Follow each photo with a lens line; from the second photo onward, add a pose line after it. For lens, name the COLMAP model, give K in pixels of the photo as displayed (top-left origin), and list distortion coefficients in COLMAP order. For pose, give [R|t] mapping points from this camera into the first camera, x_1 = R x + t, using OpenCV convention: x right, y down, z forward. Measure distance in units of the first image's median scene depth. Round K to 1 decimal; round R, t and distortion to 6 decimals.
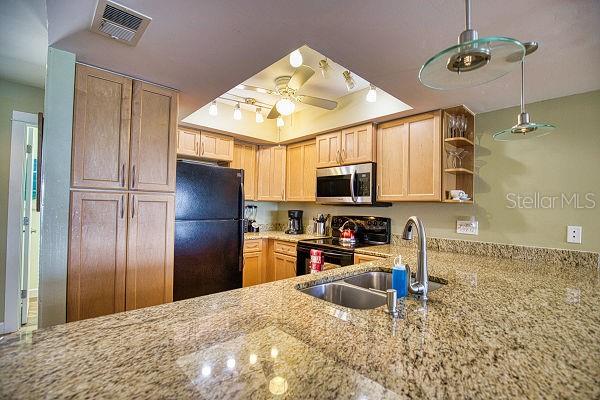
lens RADIAL K [[273.1, 0, 302.6], [0, 273.1, 203.2], [0, 0, 1]] dist [-0.026218, 0.000905]
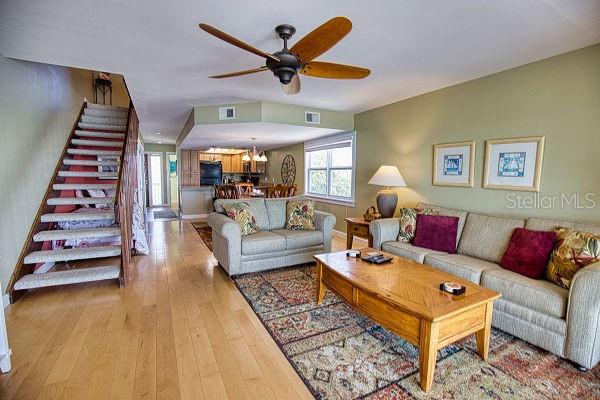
lens RADIAL K [[274.1, 0, 302.8], [0, 274.1, 200.9], [0, 0, 1]] dist [-0.026982, 0.001370]
pose [[0.967084, 0.012527, -0.254149, 1.999107], [0.013228, 0.994962, 0.099375, 0.012405], [0.254114, -0.099466, 0.962046, -2.555311]]
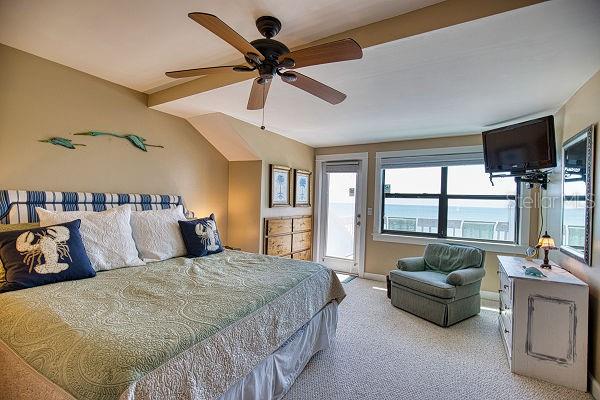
lens RADIAL K [[273.1, 0, 302.6], [0, 273.1, 203.2], [0, 0, 1]] dist [-0.026218, 0.000905]
pose [[0.959064, 0.005384, 0.283137, 0.417840], [-0.012866, 0.999615, 0.024574, -0.014298], [-0.282895, -0.027210, 0.958765, -1.394468]]
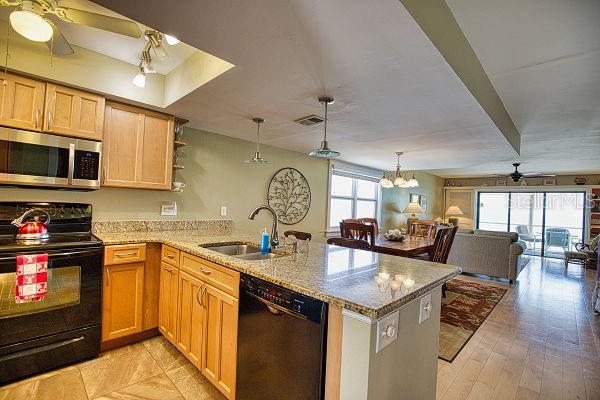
lens RADIAL K [[274.1, 0, 302.8], [0, 274.1, 200.9], [0, 0, 1]] dist [-0.026982, 0.001370]
pose [[-0.050241, -0.017131, 0.998590, -0.683015], [-0.062082, 0.997973, 0.013997, -0.012939], [-0.996806, -0.061291, -0.051202, 0.401160]]
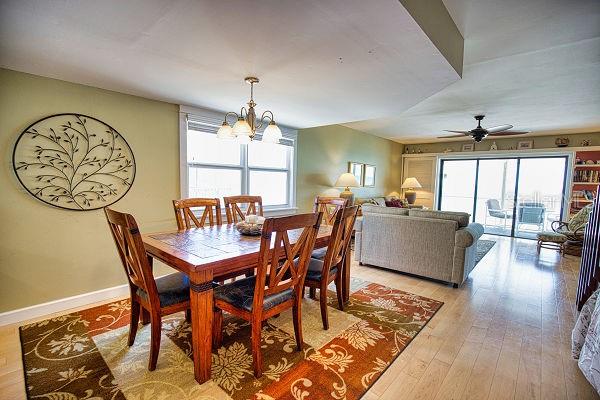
lens RADIAL K [[273.1, 0, 302.6], [0, 273.1, 203.2], [0, 0, 1]] dist [-0.026218, 0.000905]
pose [[-0.092774, -0.109181, 0.989683, -0.030033], [-0.041286, 0.993537, 0.105736, -0.004917], [-0.994831, -0.031051, -0.096682, -0.340252]]
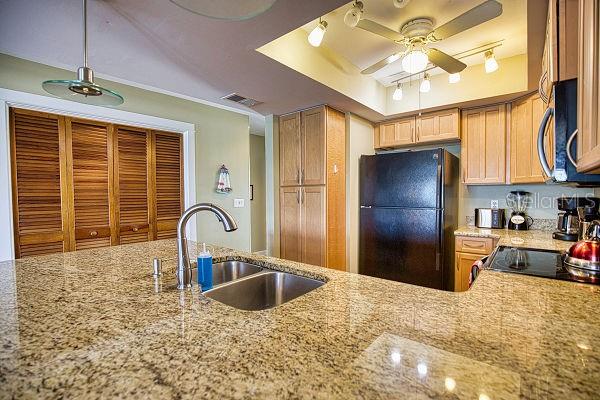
lens RADIAL K [[272.7, 0, 304.4], [0, 272.7, 201.5], [0, 0, 1]] dist [-0.023801, 0.001624]
pose [[0.129682, 0.008682, -0.991518, 0.647240], [0.027501, 0.999545, 0.012349, 0.018661], [0.991174, -0.028869, 0.129384, 0.581888]]
